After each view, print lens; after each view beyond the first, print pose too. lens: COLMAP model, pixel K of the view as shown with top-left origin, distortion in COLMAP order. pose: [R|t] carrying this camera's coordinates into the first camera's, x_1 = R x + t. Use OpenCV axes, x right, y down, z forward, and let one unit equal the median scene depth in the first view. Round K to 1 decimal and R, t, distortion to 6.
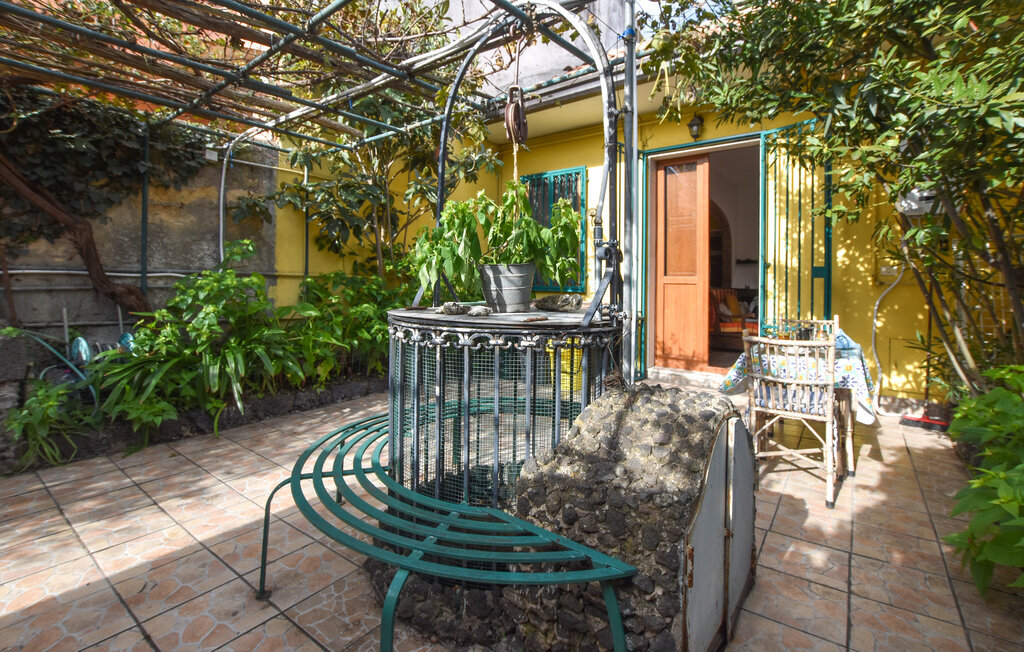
lens RADIAL K [[468.1, 0, 525.5], [0, 468.1, 281.6], [0, 0, 1]] dist [-0.022438, -0.000025]
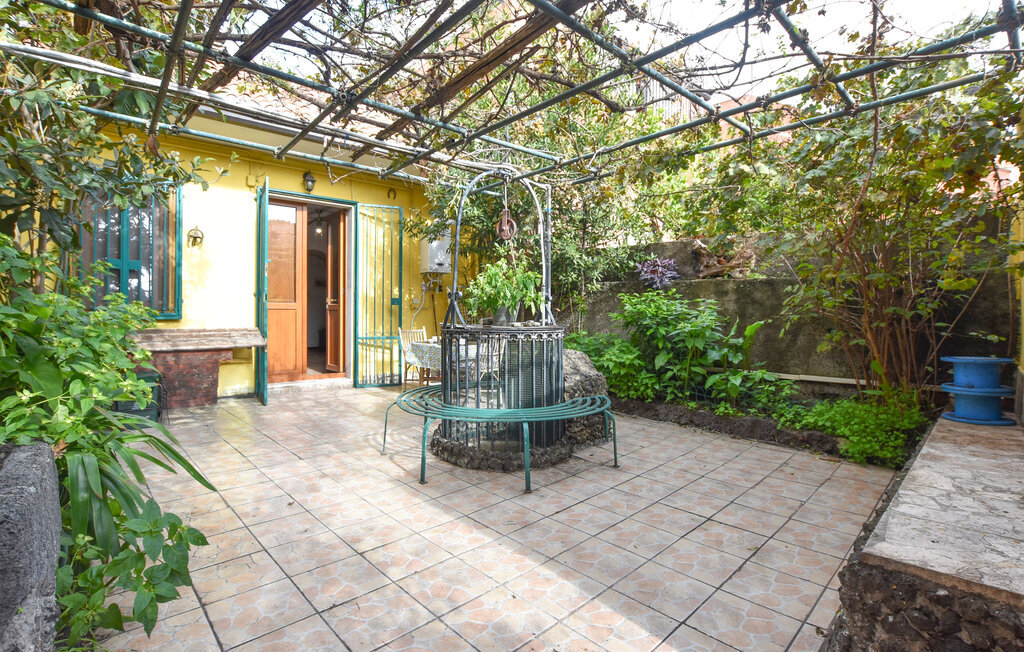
lens RADIAL K [[466.3, 0, 511.6], [0, 466.3, 311.4], [0, 0, 1]] dist [-0.021817, 0.000358]
pose [[0.192644, -0.015986, 0.981138, -0.894129], [-0.002039, 0.999859, 0.016691, -0.012749], [-0.981266, -0.005215, 0.192585, 0.280148]]
